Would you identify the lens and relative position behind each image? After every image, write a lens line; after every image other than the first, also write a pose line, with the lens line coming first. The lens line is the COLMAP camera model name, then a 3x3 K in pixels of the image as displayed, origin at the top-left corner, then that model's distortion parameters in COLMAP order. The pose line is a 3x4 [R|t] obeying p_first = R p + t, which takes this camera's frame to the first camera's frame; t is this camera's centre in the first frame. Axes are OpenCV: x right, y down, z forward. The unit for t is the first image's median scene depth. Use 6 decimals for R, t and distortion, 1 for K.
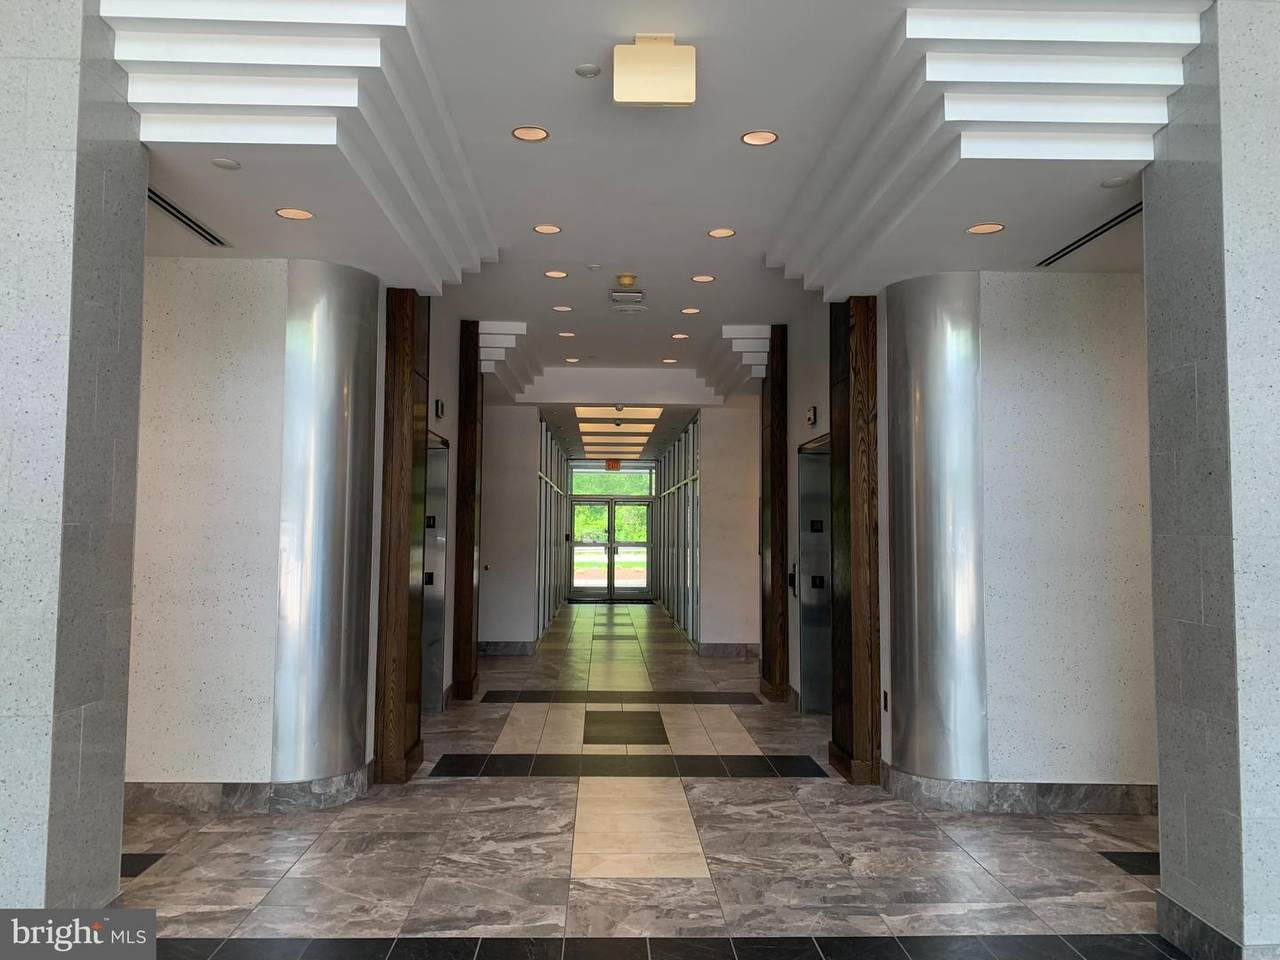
lens RADIAL K [[967.1, 0, 636.1], [0, 967.1, 475.7], [0, 0, 1]] dist [0.032198, -0.018030]
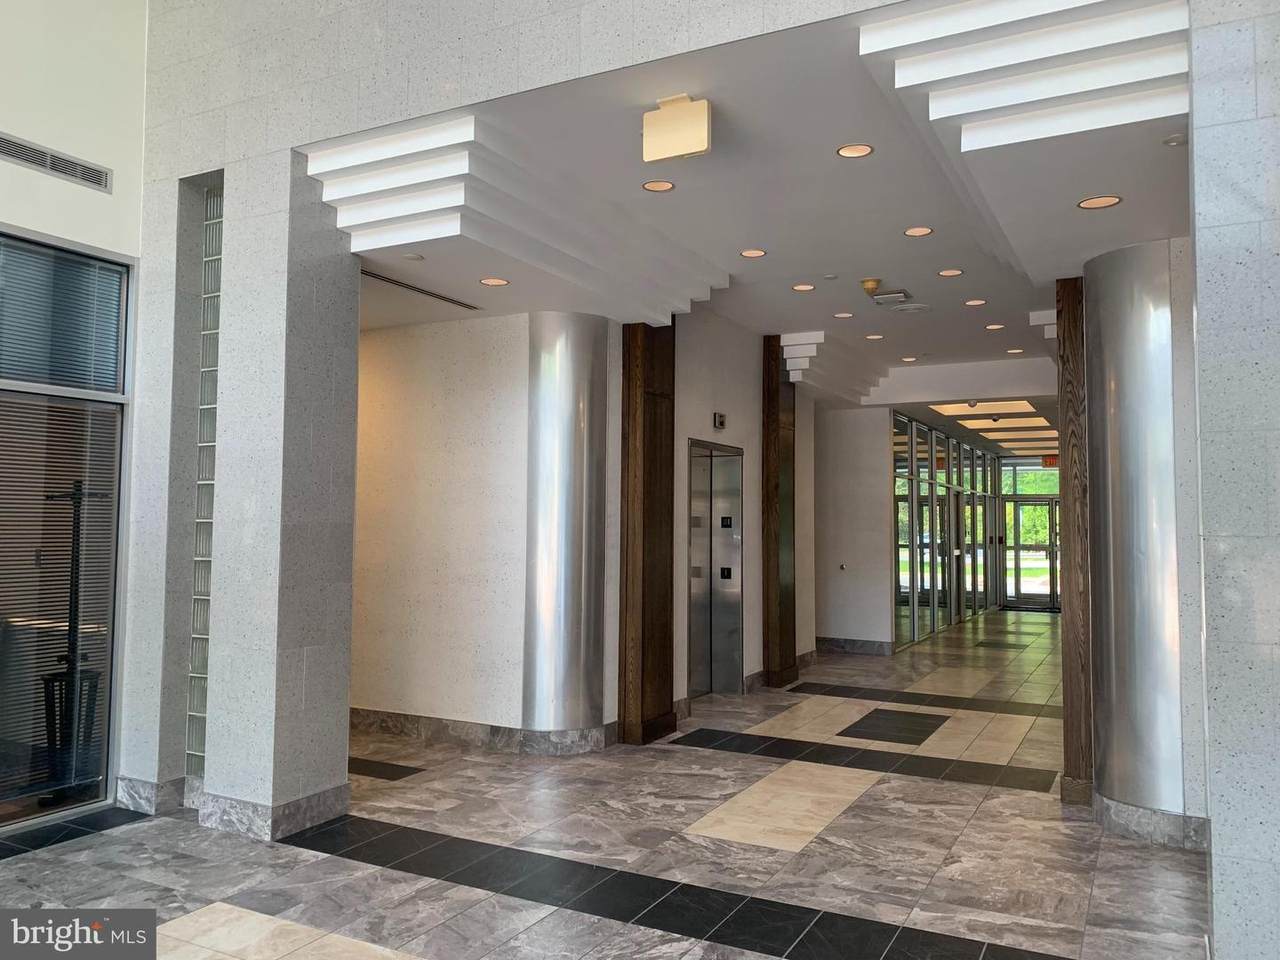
lens RADIAL K [[967.1, 0, 642.4], [0, 967.1, 477.5], [0, 0, 1]] dist [0.032198, -0.018030]
pose [[0.871636, -0.024814, -0.489525, 0.437535], [0.025355, 0.999663, -0.005526, 0.000679], [0.489497, -0.007596, 0.871972, -0.017027]]
